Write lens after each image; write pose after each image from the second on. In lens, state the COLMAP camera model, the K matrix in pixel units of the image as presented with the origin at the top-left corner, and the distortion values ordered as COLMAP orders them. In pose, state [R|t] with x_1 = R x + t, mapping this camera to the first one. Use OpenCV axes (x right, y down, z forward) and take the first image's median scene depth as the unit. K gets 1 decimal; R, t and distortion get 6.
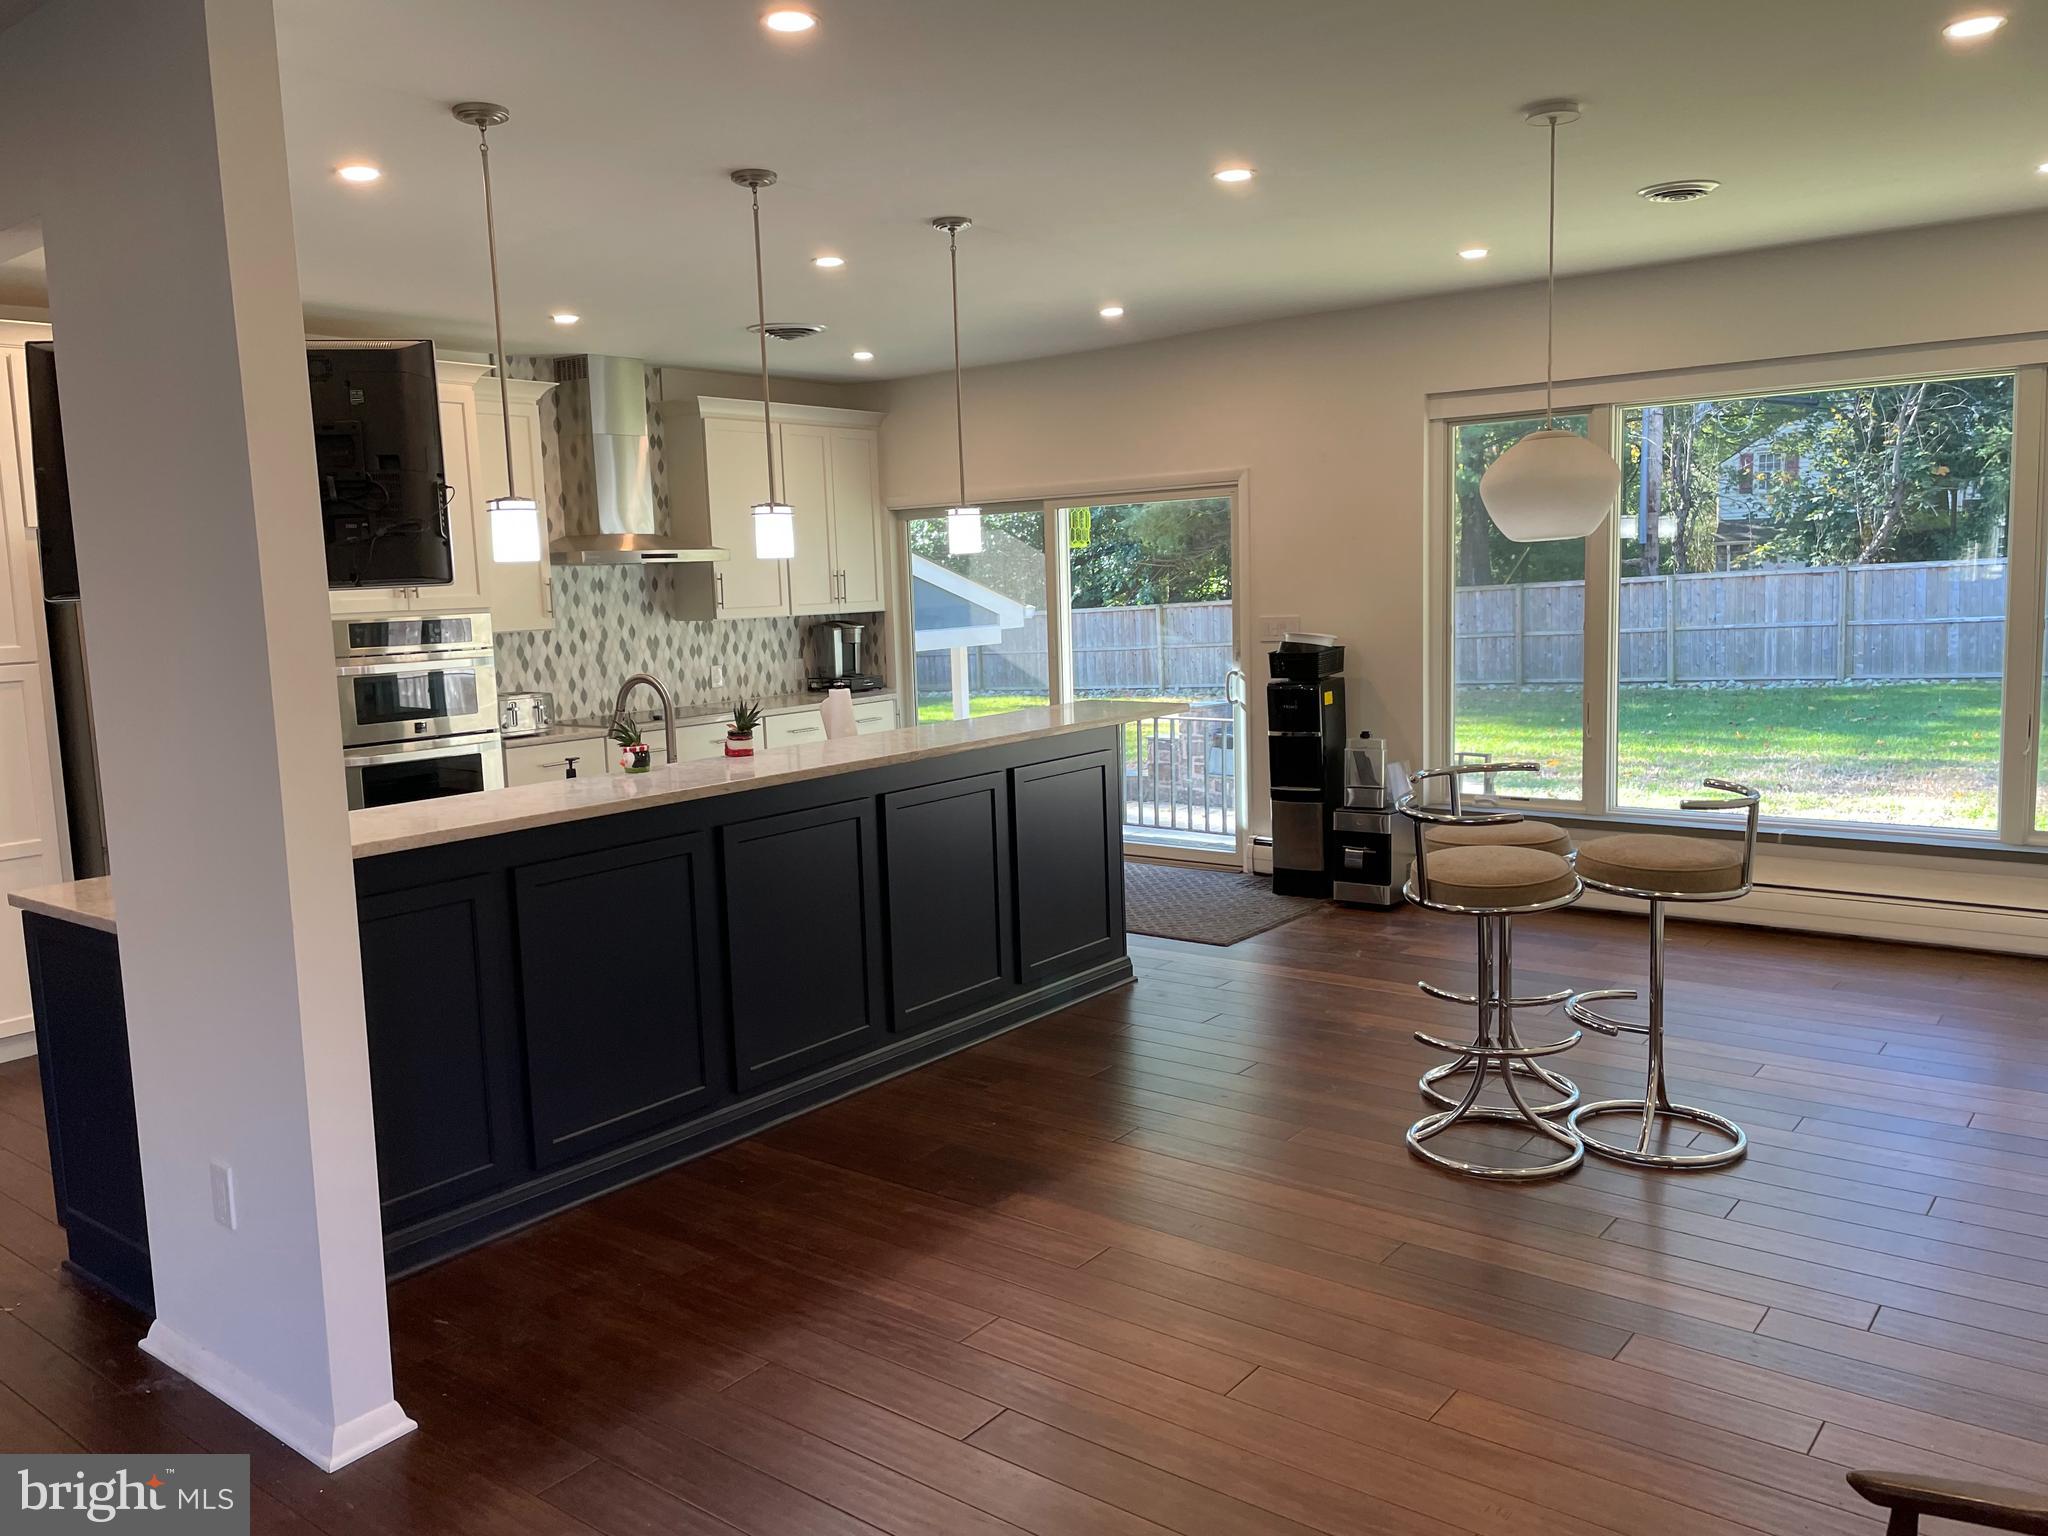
lens RADIAL K [[1543.6, 0, 997.6], [0, 1543.6, 758.4], [0, 0, 1]] dist [0.083135, -0.113144]
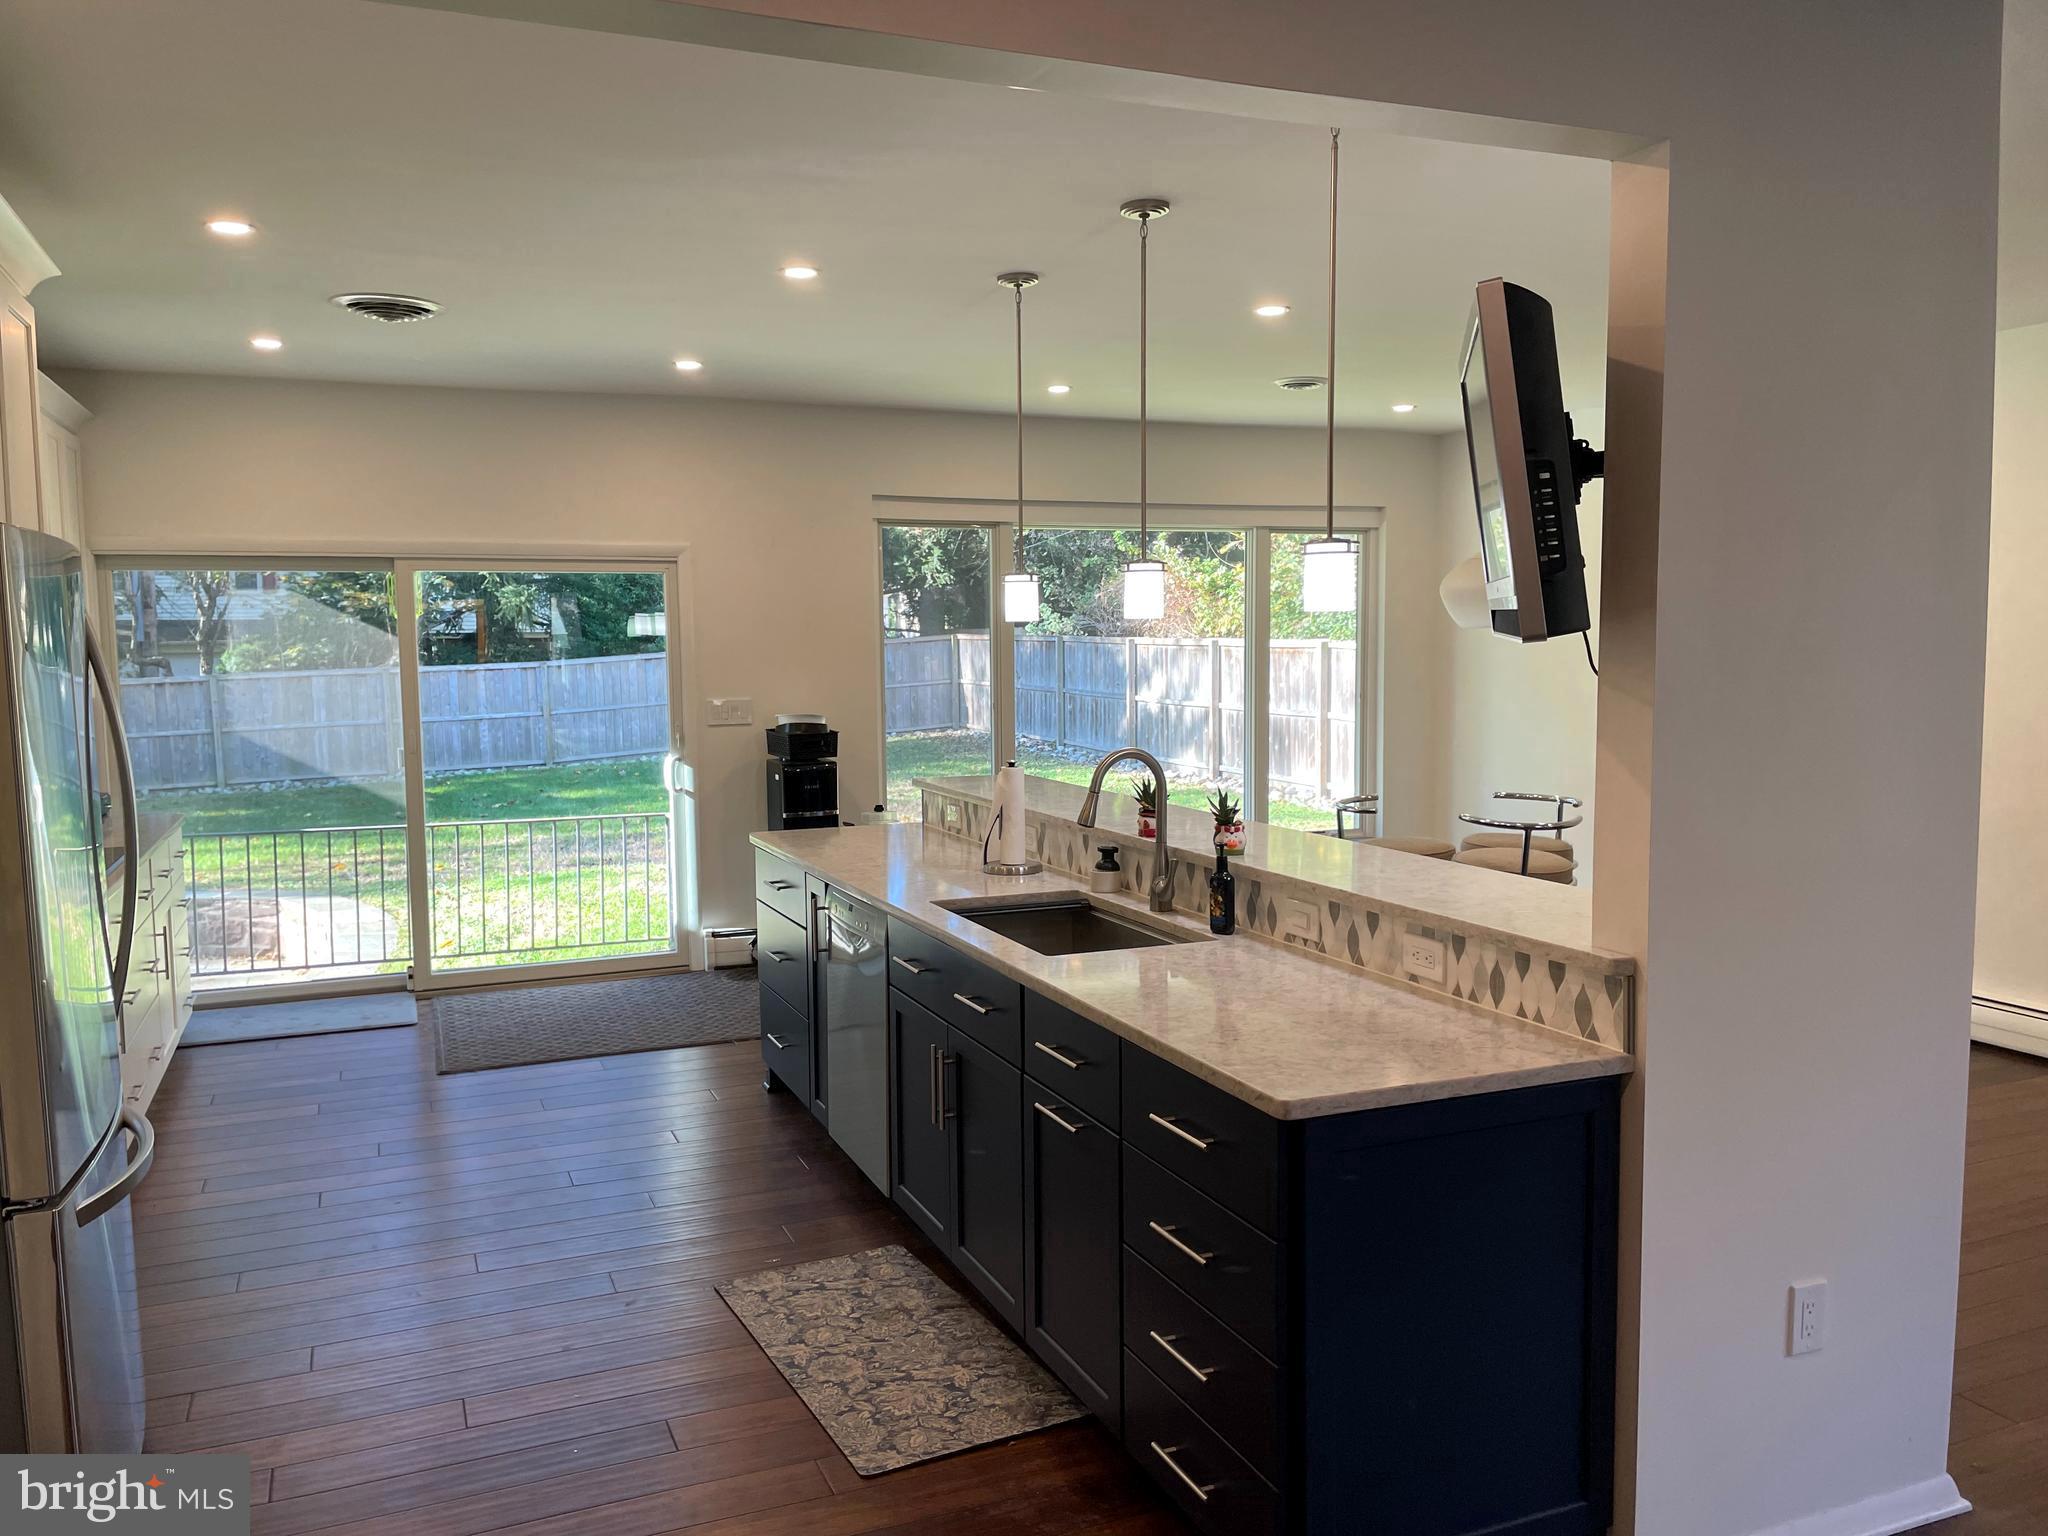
lens RADIAL K [[1543.6, 0, 997.6], [0, 1543.6, 758.4], [0, 0, 1]] dist [0.083135, -0.113144]
pose [[0.488184, -0.038448, 0.871894, -0.189044], [0.098025, 0.995123, -0.011003, -0.008968], [-0.867218, 0.090838, 0.489572, 0.123342]]
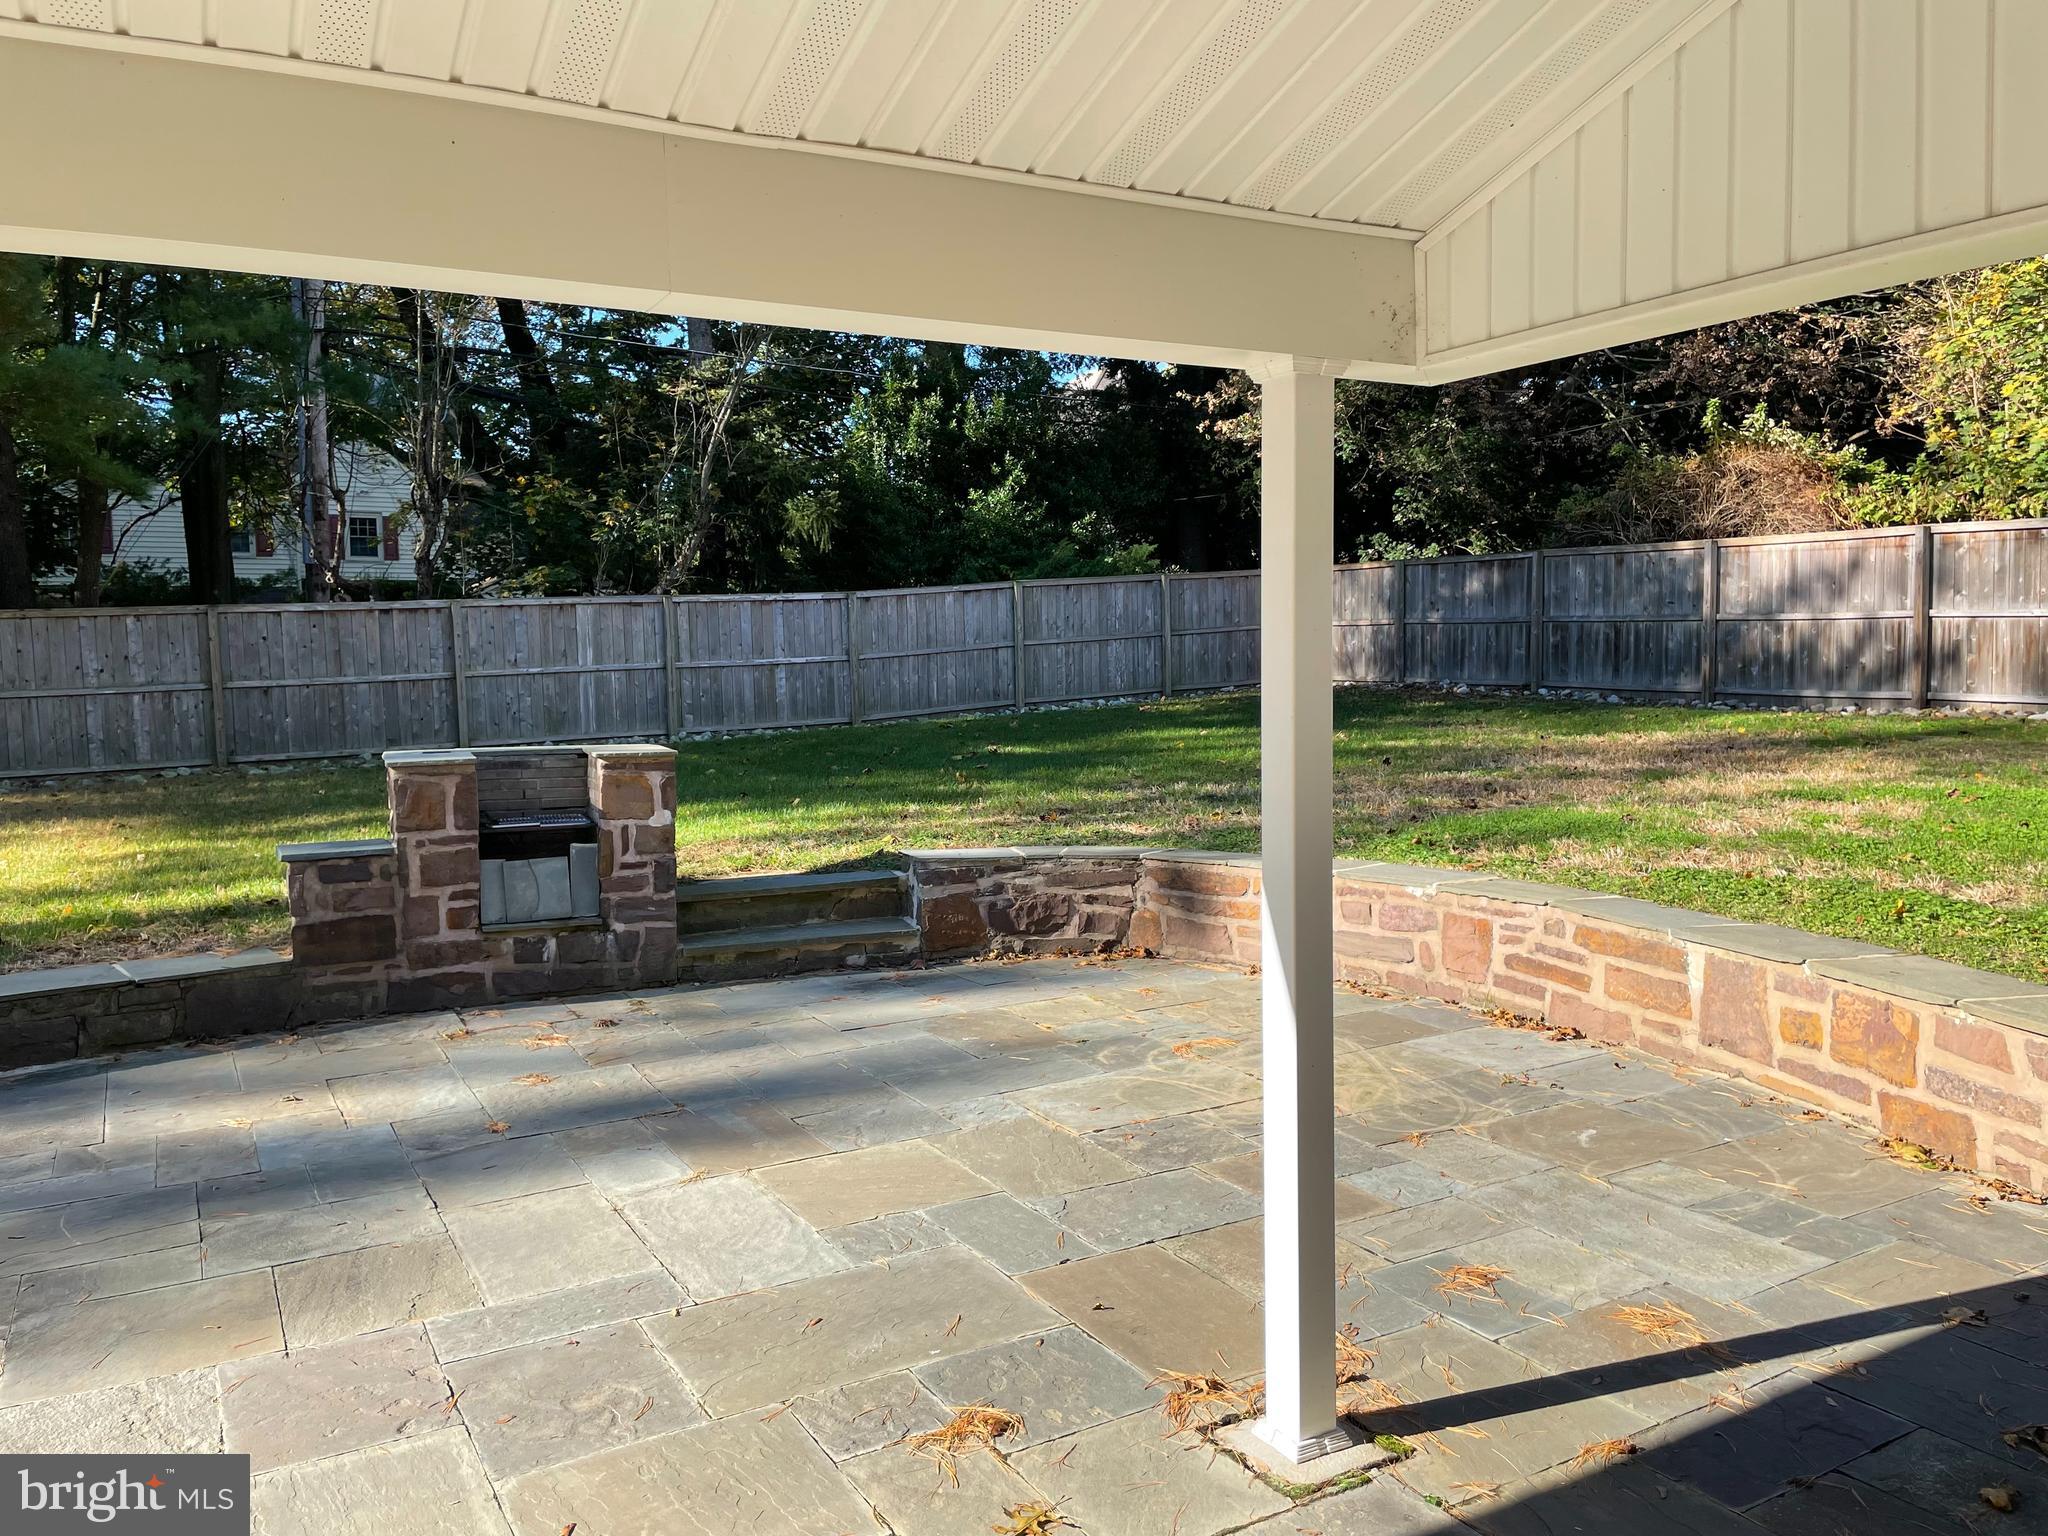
lens RADIAL K [[1543.6, 0, 997.6], [0, 1543.6, 758.4], [0, 0, 1]] dist [0.083135, -0.113144]
pose [[0.381320, -0.032668, 0.923866, -0.145106], [0.110112, 0.993866, -0.010305, -0.011332], [-0.917862, 0.105659, 0.382578, 0.548485]]
